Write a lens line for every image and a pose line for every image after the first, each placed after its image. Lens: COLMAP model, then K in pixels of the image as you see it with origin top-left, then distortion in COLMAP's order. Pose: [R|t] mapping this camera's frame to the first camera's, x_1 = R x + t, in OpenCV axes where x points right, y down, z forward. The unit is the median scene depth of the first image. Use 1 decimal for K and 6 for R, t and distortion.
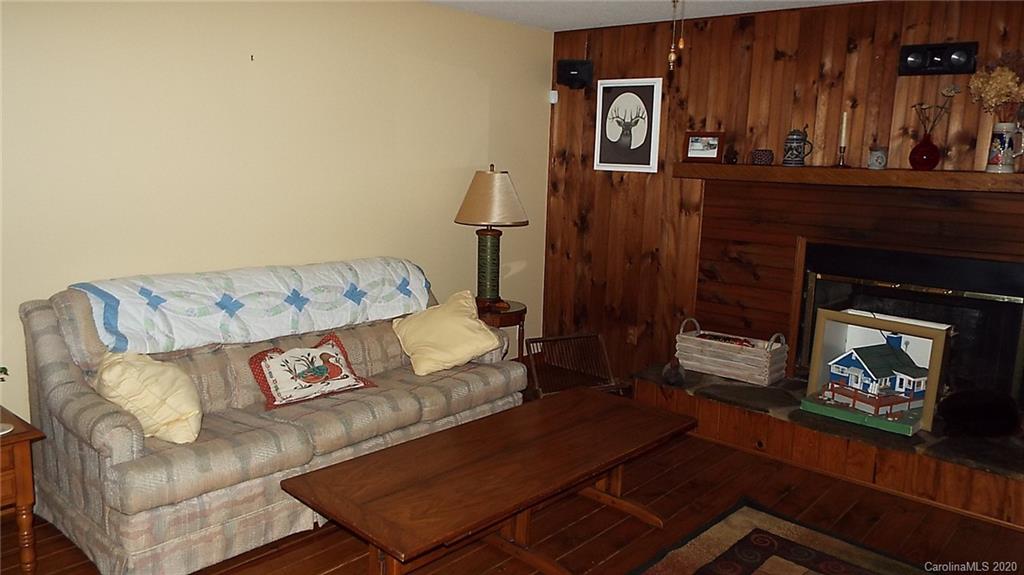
lens RADIAL K [[744.2, 0, 526.8], [0, 744.2, 294.1], [0, 0, 1]] dist [-0.017554, 0.007978]
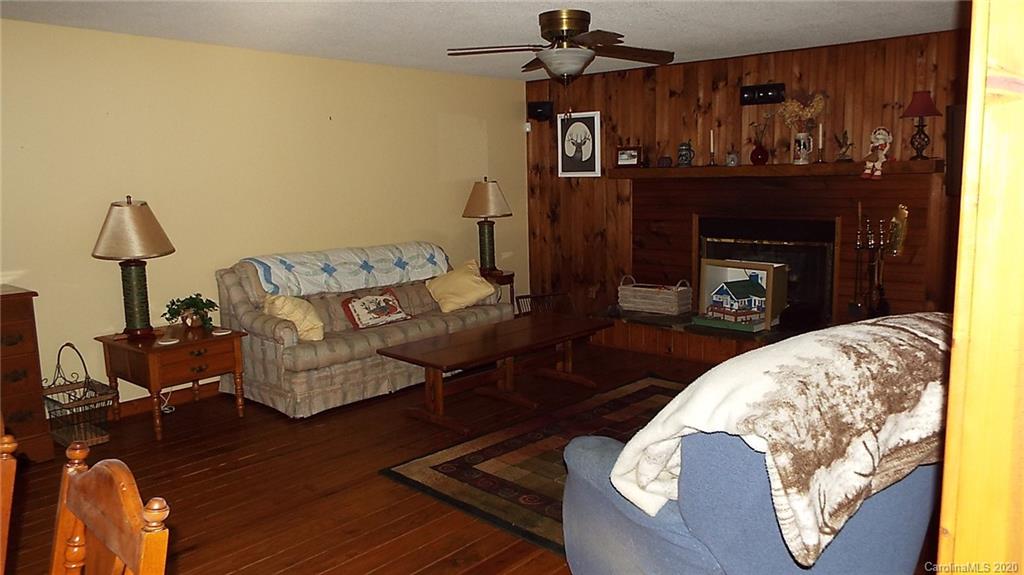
lens RADIAL K [[744.2, 0, 526.8], [0, 744.2, 294.1], [0, 0, 1]] dist [-0.017554, 0.007978]
pose [[0.998525, -0.052392, -0.014237, 0.049946], [0.052141, 0.998487, -0.017483, 0.100204], [0.015131, 0.016714, 0.999746, -0.536861]]
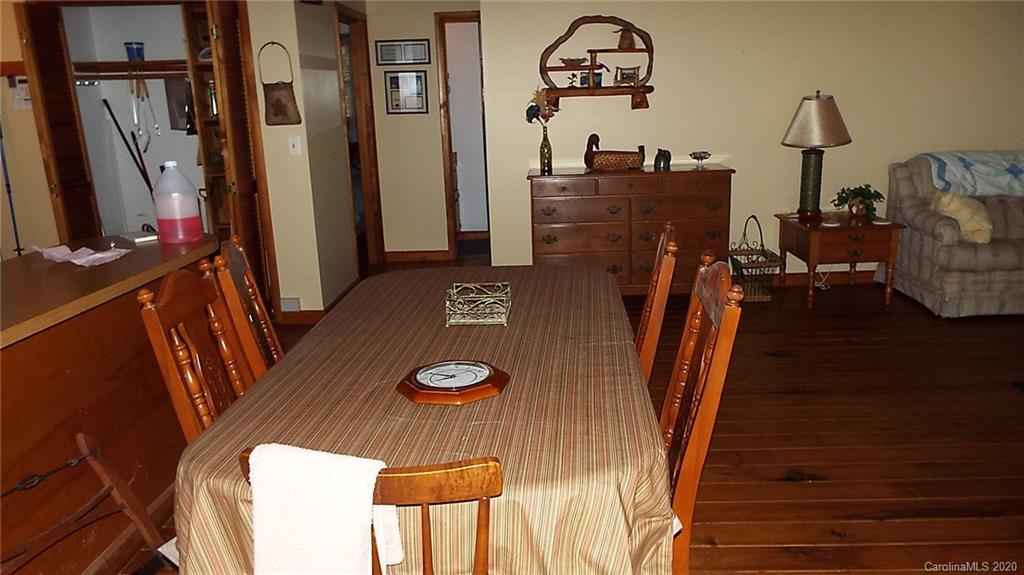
lens RADIAL K [[744.2, 0, 526.8], [0, 744.2, 294.1], [0, 0, 1]] dist [-0.017554, 0.007978]
pose [[0.621590, 0.133419, -0.771897, 0.148160], [-0.070079, 0.990909, 0.114841, 0.132740], [0.780202, -0.017290, 0.625289, -0.603954]]
